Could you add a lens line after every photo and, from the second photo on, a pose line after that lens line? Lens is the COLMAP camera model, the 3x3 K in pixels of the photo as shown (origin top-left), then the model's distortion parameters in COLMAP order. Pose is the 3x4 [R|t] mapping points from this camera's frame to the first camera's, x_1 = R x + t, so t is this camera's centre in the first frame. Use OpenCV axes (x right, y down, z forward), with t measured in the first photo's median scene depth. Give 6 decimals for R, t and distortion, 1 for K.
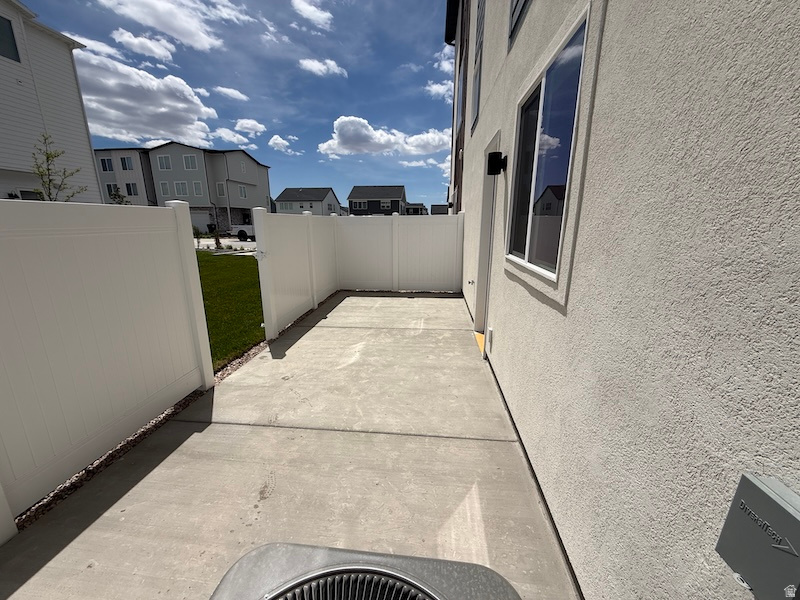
lens RADIAL K [[319.1, 0, 398.7], [0, 319.1, 300.6], [0, 0, 1]] dist [0.001756, -0.000031]
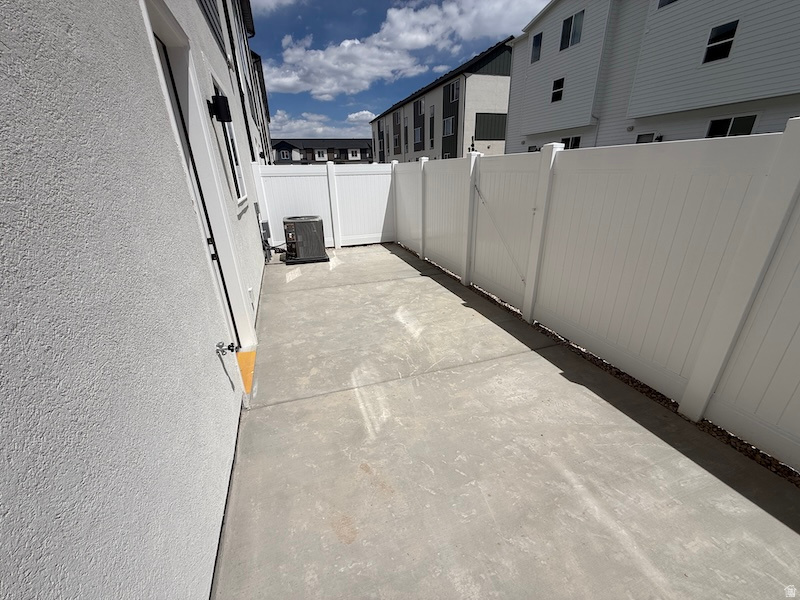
lens RADIAL K [[319.1, 0, 400.0], [0, 319.1, 300.9], [0, 0, 1]] dist [0.001756, -0.000031]
pose [[-0.901813, 0.189175, -0.388518, 0.222424], [-0.074278, 0.817841, 0.570630, -0.405126], [0.425695, 0.543460, -0.723488, 1.645140]]
